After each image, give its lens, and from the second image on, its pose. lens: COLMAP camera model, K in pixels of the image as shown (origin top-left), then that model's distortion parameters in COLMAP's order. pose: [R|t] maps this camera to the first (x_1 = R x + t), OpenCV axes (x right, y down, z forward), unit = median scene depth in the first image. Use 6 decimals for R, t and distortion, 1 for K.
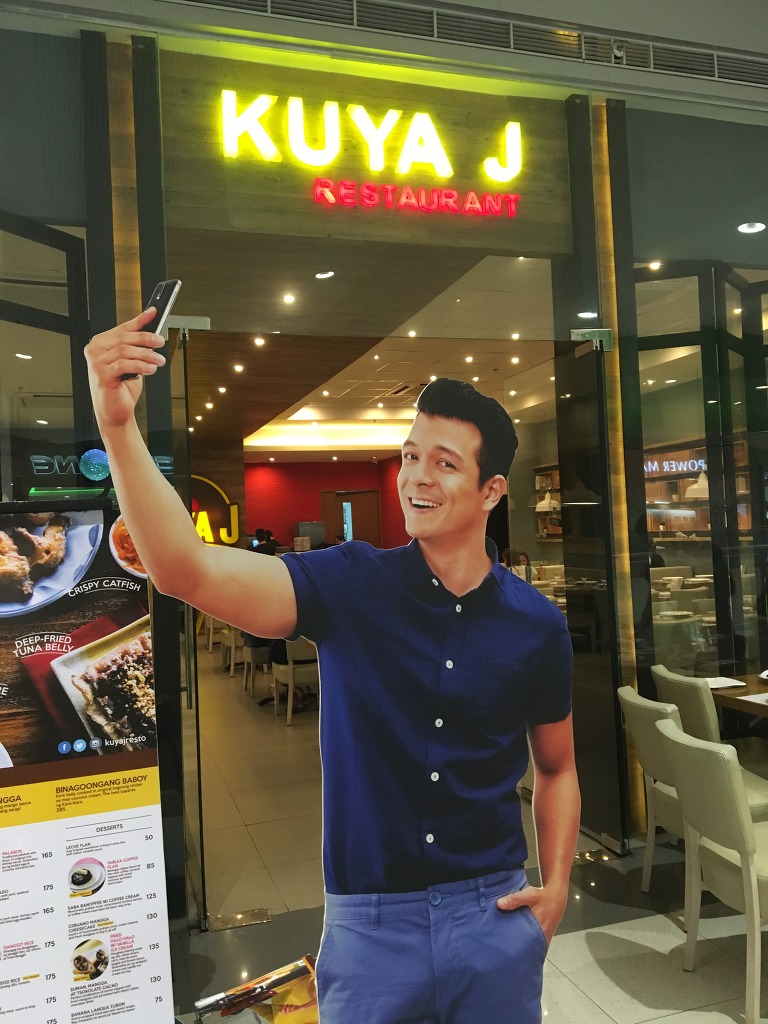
lens RADIAL K [[863.2, 0, 381.1], [0, 863.2, 510.0], [0, 0, 1]] dist [0.074536, -0.093449]
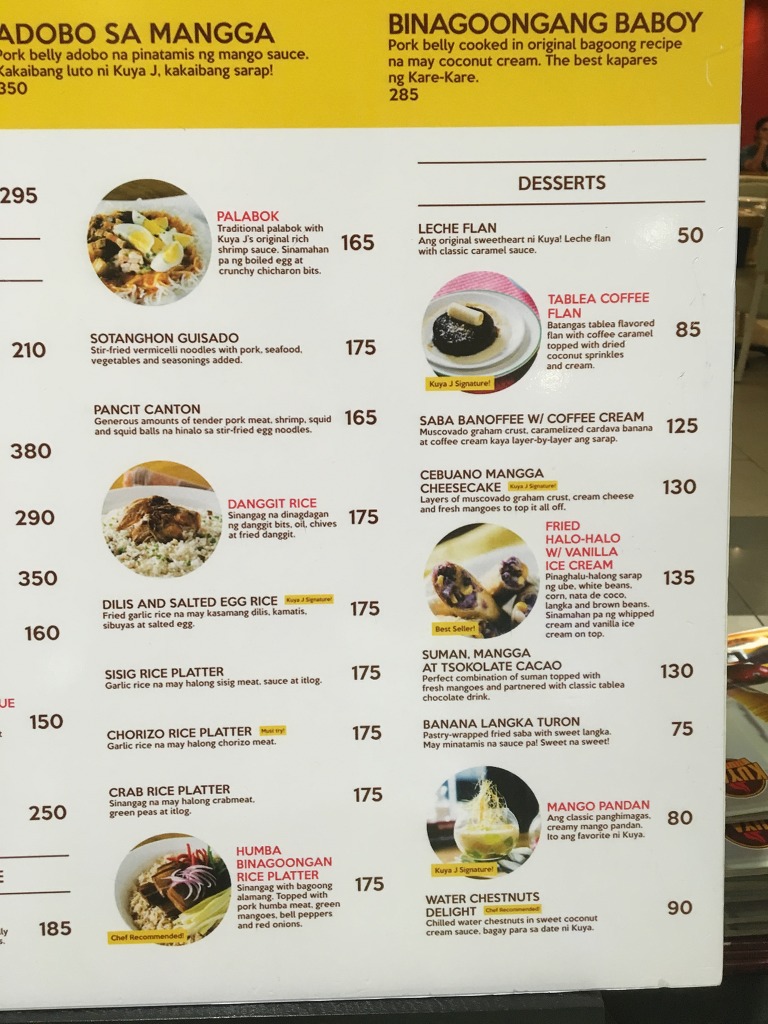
lens RADIAL K [[863.2, 0, 380.8], [0, 863.2, 506.5], [0, 0, 1]] dist [0.074536, -0.093449]
pose [[0.951538, 0.157406, -0.264196, -0.283242], [-0.033050, 0.906448, 0.421021, 0.351629], [0.305751, -0.391886, 0.867722, 0.714173]]
